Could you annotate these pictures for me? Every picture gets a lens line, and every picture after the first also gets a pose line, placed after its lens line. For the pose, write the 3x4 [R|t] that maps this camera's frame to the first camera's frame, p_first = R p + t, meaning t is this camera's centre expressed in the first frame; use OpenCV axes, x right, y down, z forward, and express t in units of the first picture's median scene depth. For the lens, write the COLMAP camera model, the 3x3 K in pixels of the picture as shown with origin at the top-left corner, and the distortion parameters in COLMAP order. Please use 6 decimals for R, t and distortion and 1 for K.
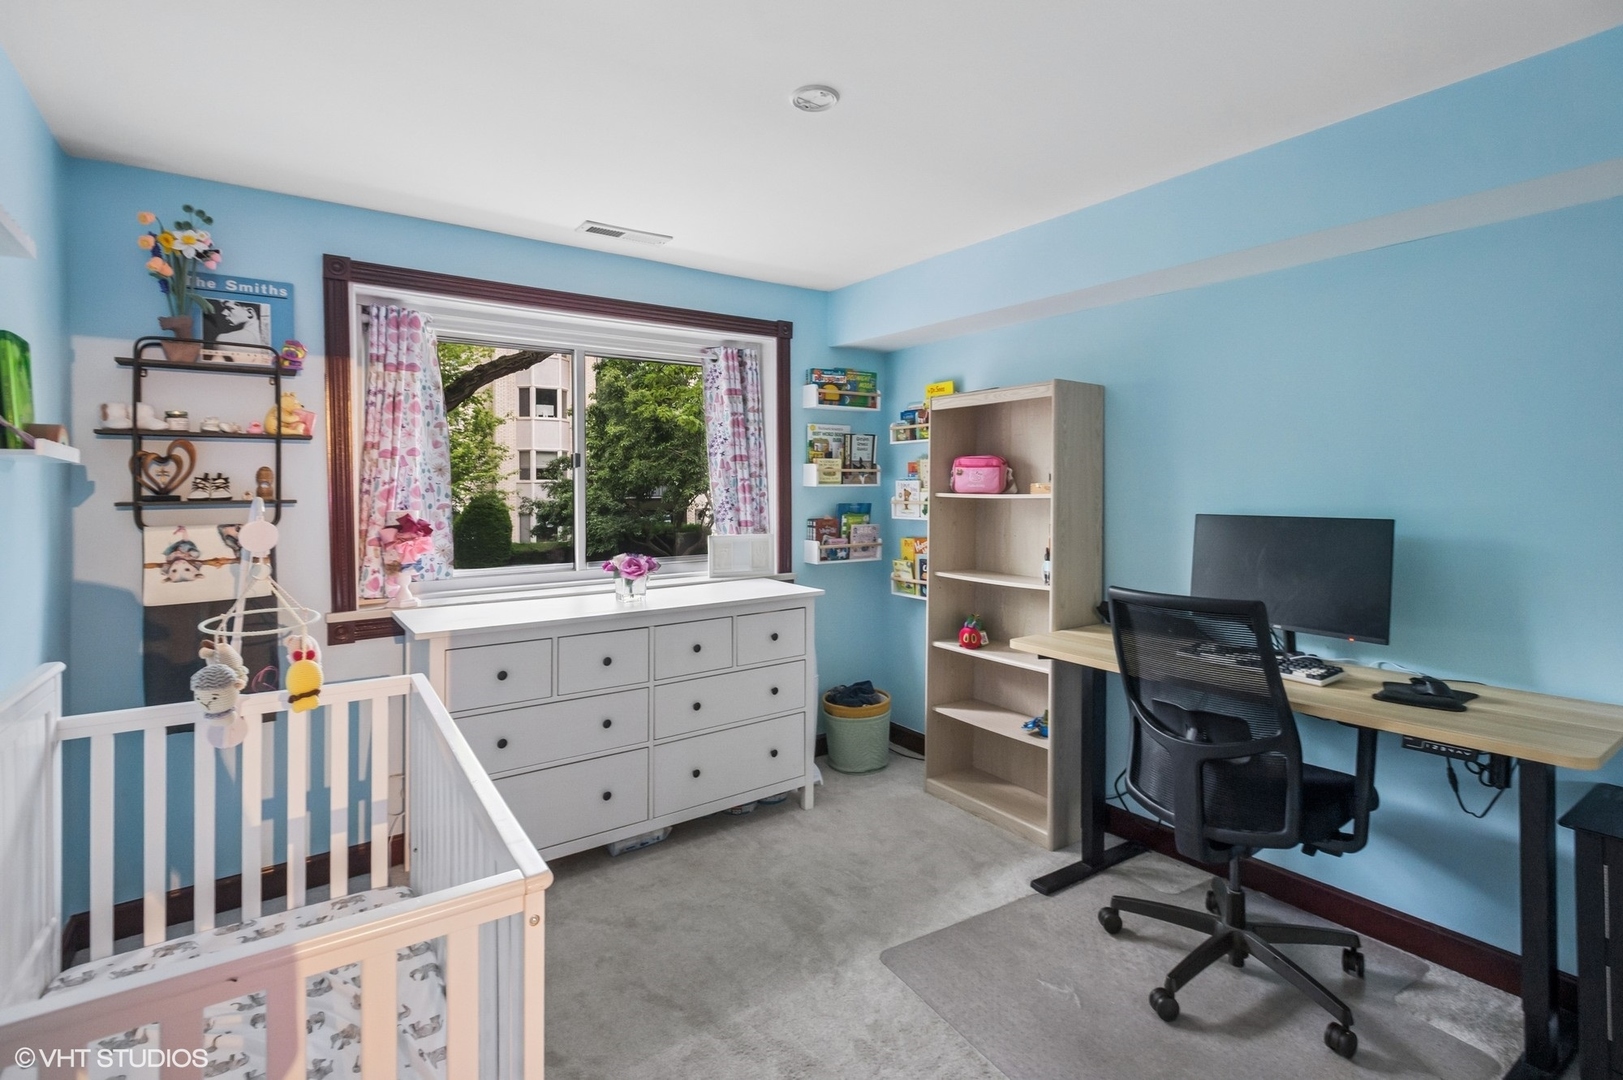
lens RADIAL K [[782.7, 0, 812.6], [0, 782.7, 482.4], [0, 0, 1]] dist [-0.000013, -0.000375]
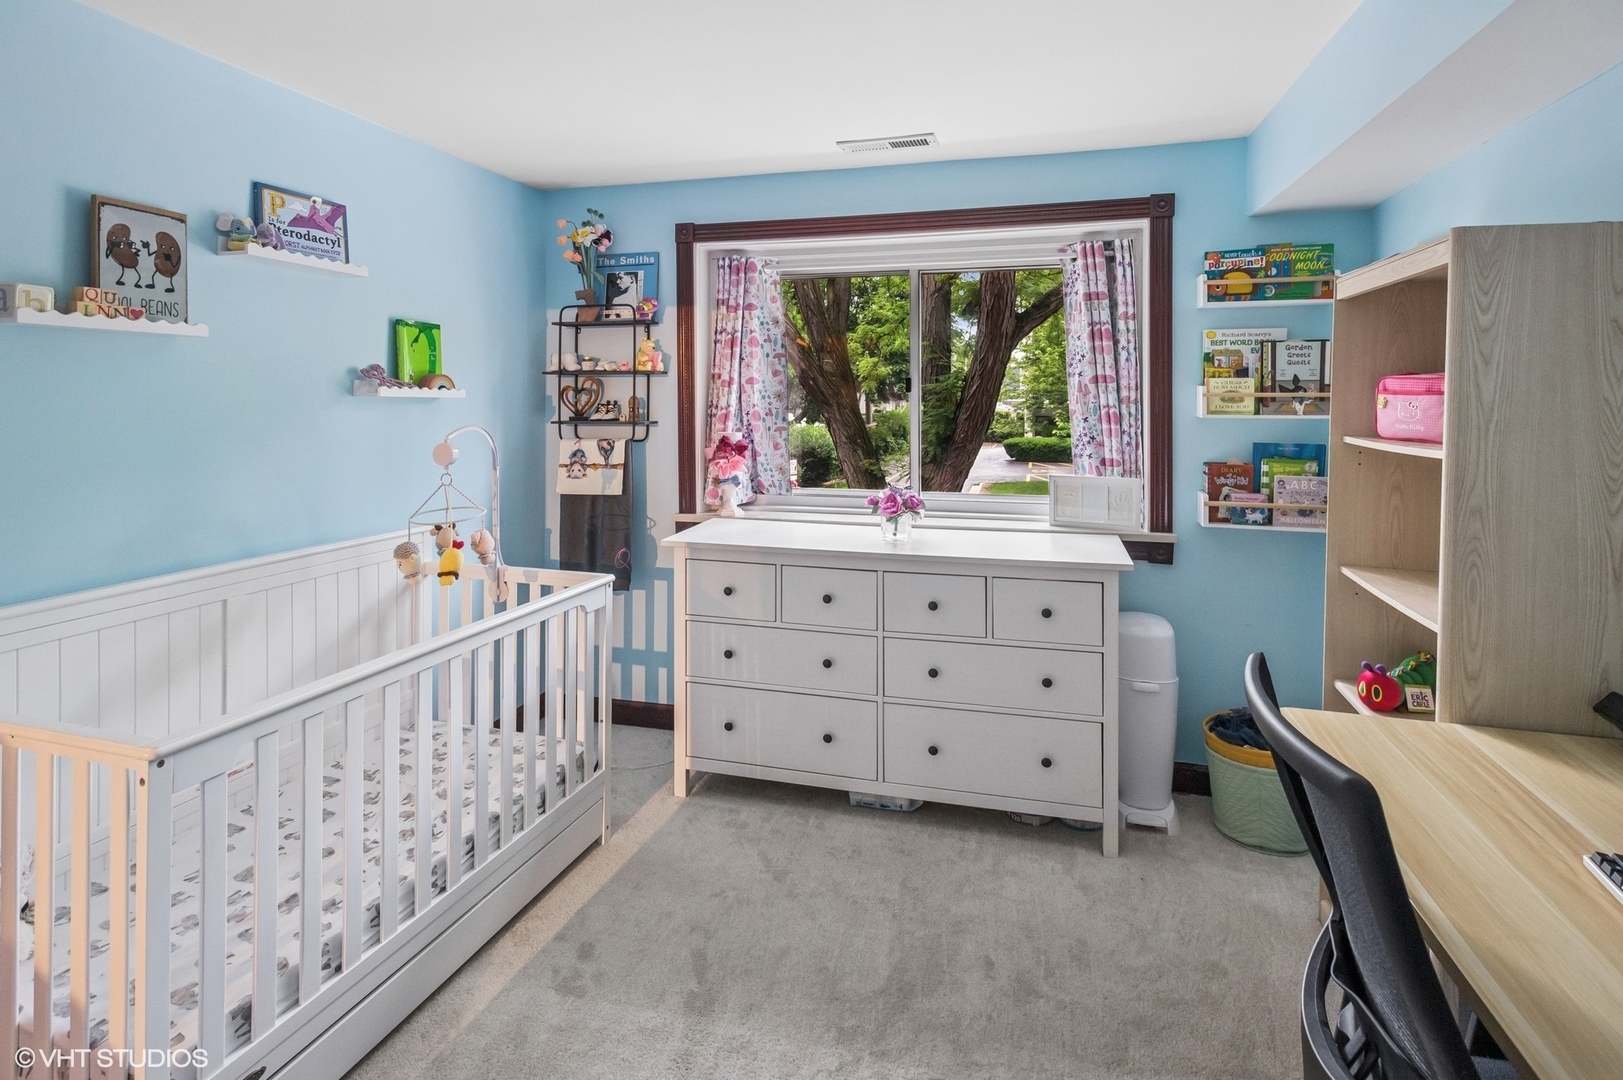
lens RADIAL K [[796.4, 0, 815.8], [0, 796.4, 391.1], [0, 0, 1]] dist [0.003260, -0.000070]
pose [[0.622578, 0.001847, -0.782555, 0.444425], [-0.000640, 0.999998, 0.001851, -0.025391], [0.782557, -0.000652, 0.622578, 0.340645]]
